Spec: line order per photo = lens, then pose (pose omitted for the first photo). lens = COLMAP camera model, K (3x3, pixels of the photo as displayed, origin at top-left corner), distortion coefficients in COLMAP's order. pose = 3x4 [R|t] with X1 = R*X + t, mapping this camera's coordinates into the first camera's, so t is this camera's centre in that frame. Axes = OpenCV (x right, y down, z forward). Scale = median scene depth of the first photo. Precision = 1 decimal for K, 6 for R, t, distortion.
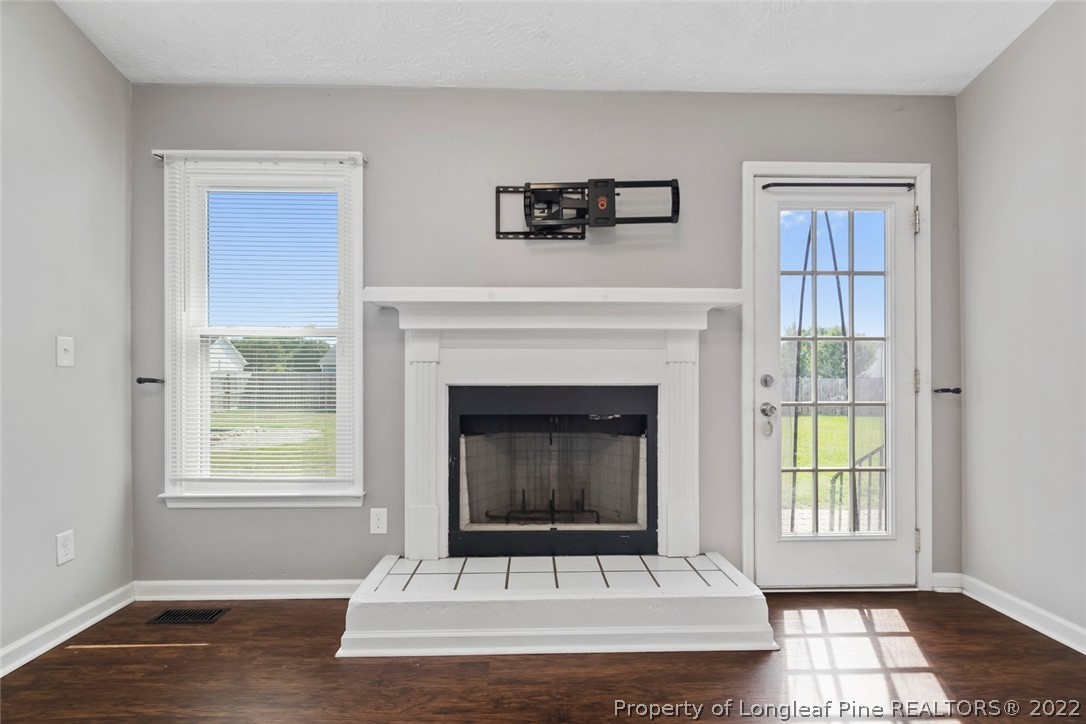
lens RADIAL K [[517.9, 0, 541.5], [0, 517.9, 377.7], [0, 0, 1]] dist [-0.000401, 0.000311]
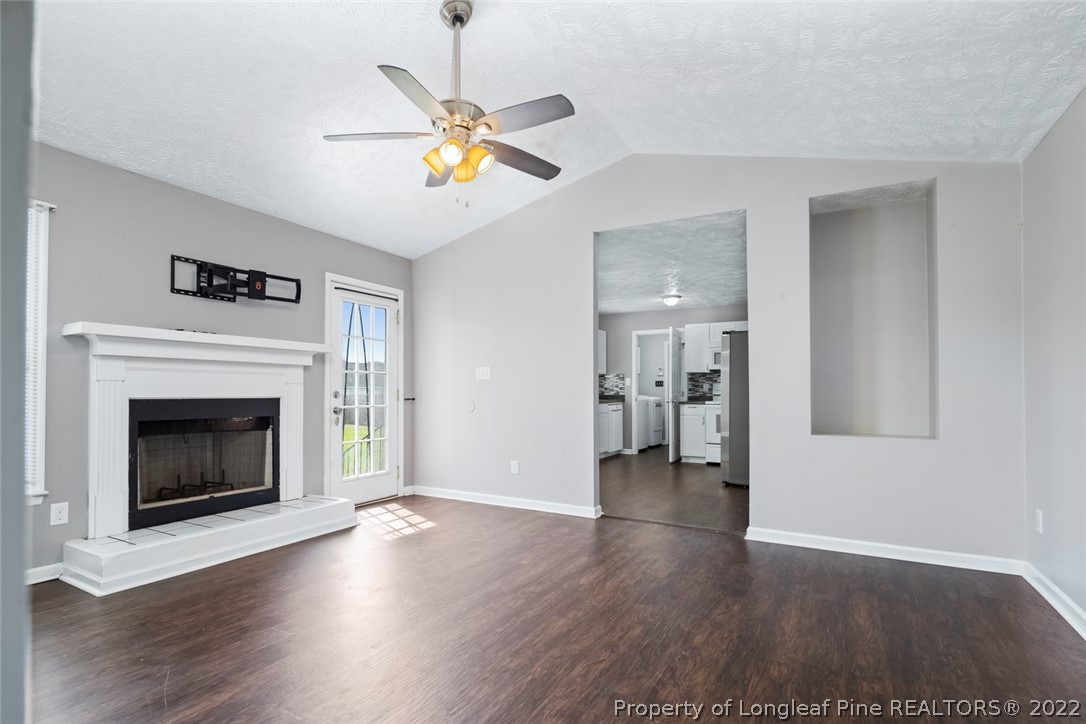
lens RADIAL K [[517.9, 0, 538.7], [0, 517.9, 383.6], [0, 0, 1]] dist [-0.000401, 0.000311]
pose [[0.518948, 0.015900, 0.854658, -0.755225], [0.002081, 0.999801, -0.019864, 0.004157], [-0.854804, 0.012087, 0.518811, -0.552478]]
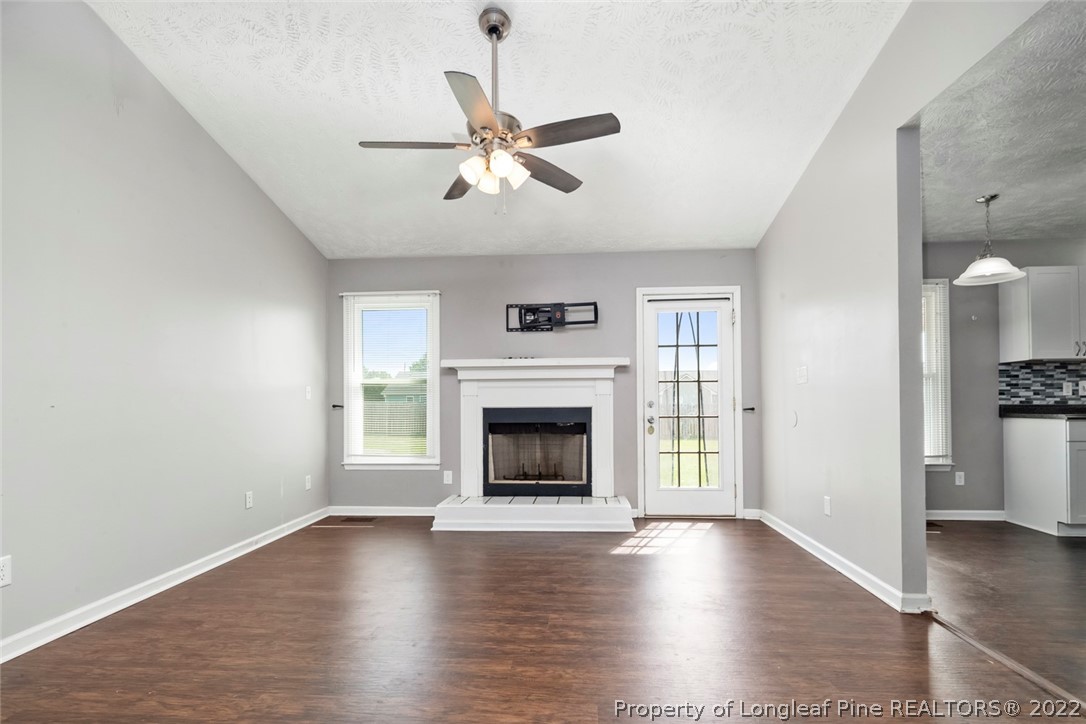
lens RADIAL K [[517.9, 0, 544.0], [0, 517.9, 399.1], [0, 0, 1]] dist [-0.000401, 0.000311]
pose [[0.995522, -0.007180, -0.094258, 0.230895], [0.006179, 0.999921, -0.010904, 0.004987], [0.094328, 0.010273, 0.995488, -0.905649]]
